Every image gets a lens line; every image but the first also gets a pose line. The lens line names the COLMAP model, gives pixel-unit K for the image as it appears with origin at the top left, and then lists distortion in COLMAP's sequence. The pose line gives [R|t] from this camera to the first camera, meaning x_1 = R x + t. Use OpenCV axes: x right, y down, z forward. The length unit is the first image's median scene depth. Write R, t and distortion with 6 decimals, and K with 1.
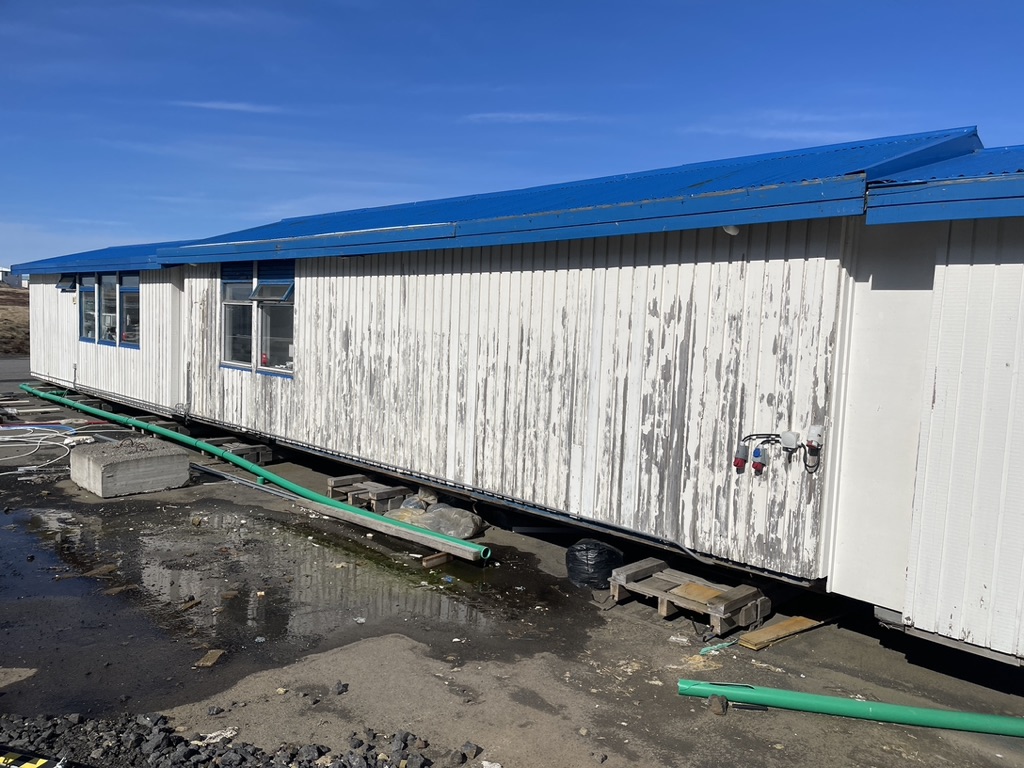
lens RADIAL K [[775.7, 0, 512.0], [0, 775.7, 384.0], [0, 0, 1]] dist [0.081950, -0.110506]
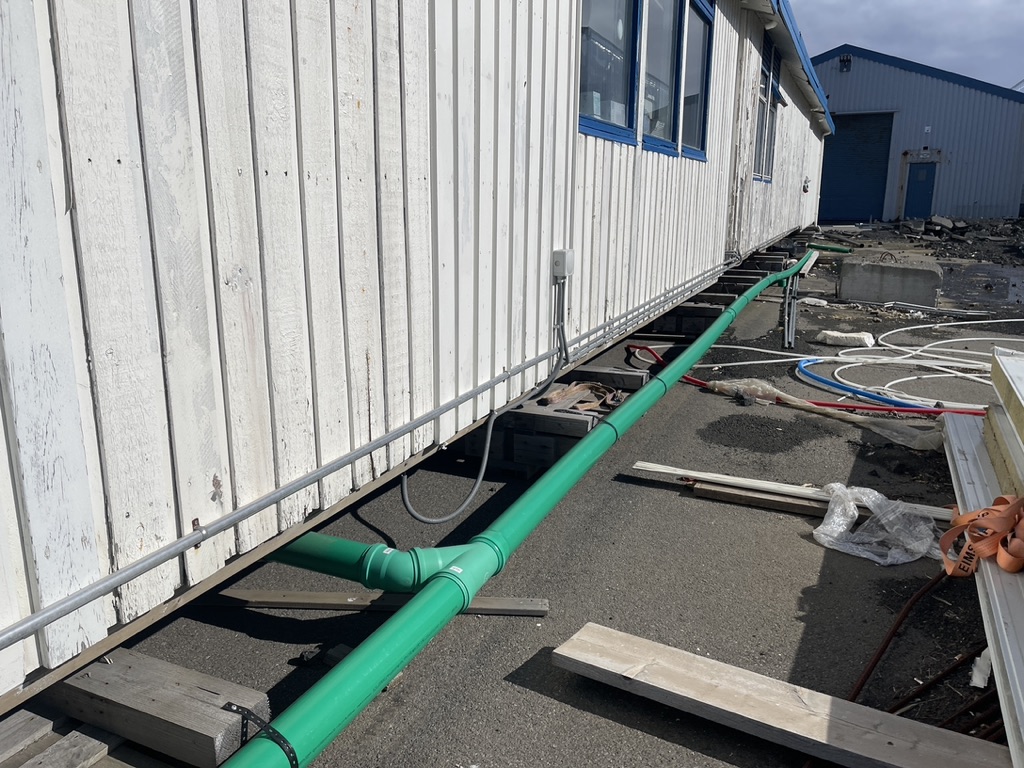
lens RADIAL K [[775.7, 0, 512.0], [0, 775.7, 384.0], [0, 0, 1]] dist [0.081950, -0.110506]
pose [[-0.373650, -0.260125, 0.890349, -0.731598], [0.053592, 0.952215, 0.300690, -0.054040], [-0.926020, 0.160069, -0.341855, 1.079030]]
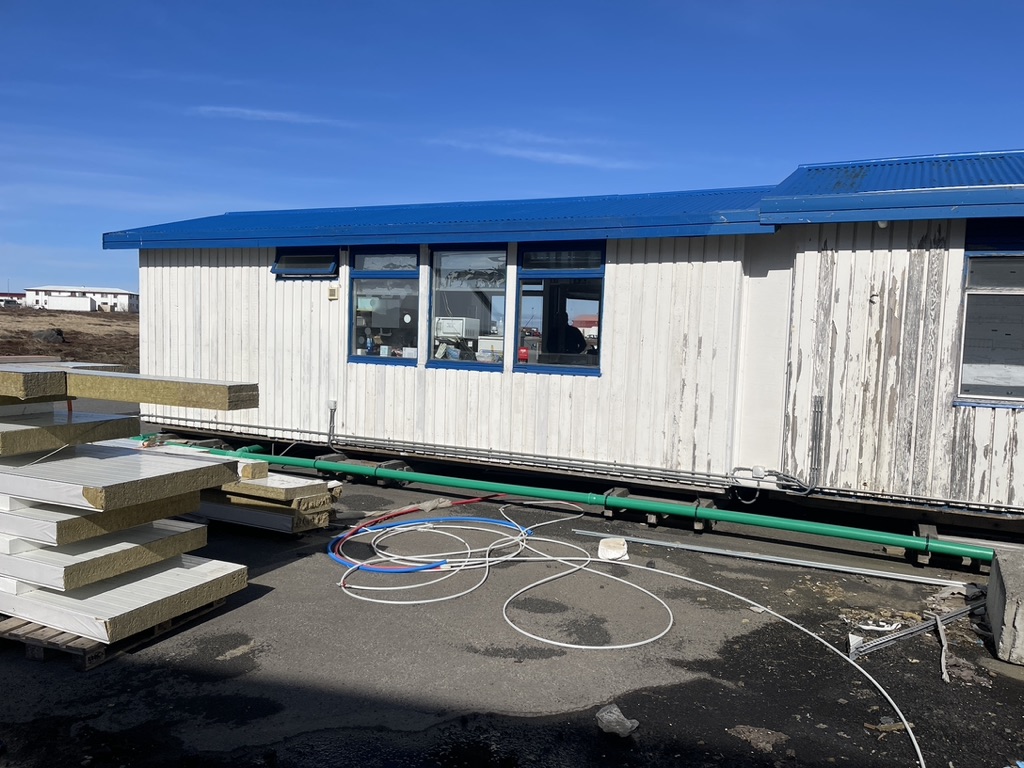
lens RADIAL K [[747.3, 0, 527.0], [0, 747.3, 387.3], [0, 0, 1]] dist [0.074845, -0.104829]
pose [[0.939328, -0.037925, 0.340917, -0.606429], [0.036551, 0.999277, 0.010457, -0.036554], [-0.341068, 0.002638, 0.940035, 0.419618]]
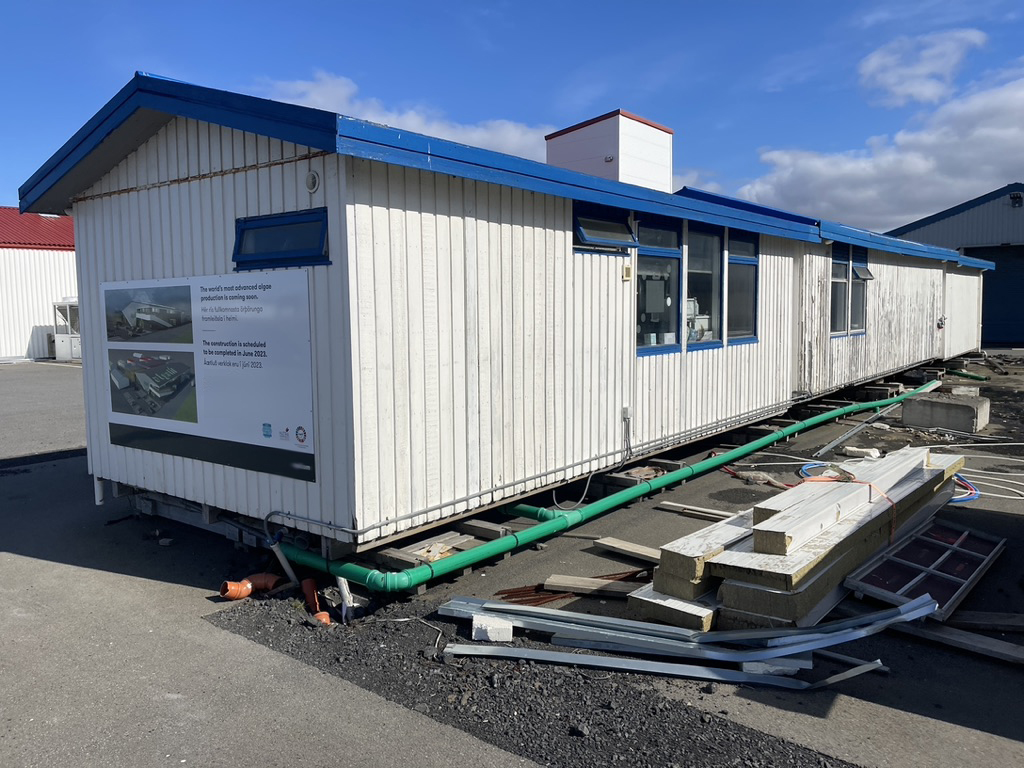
lens RADIAL K [[775.7, 0, 512.0], [0, 775.7, 384.0], [0, 0, 1]] dist [0.081950, -0.110506]
pose [[-0.121496, -0.139463, 0.982745, -0.998863], [0.085951, 0.984883, 0.150393, -0.115645], [-0.988864, 0.102740, -0.107672, 1.111760]]
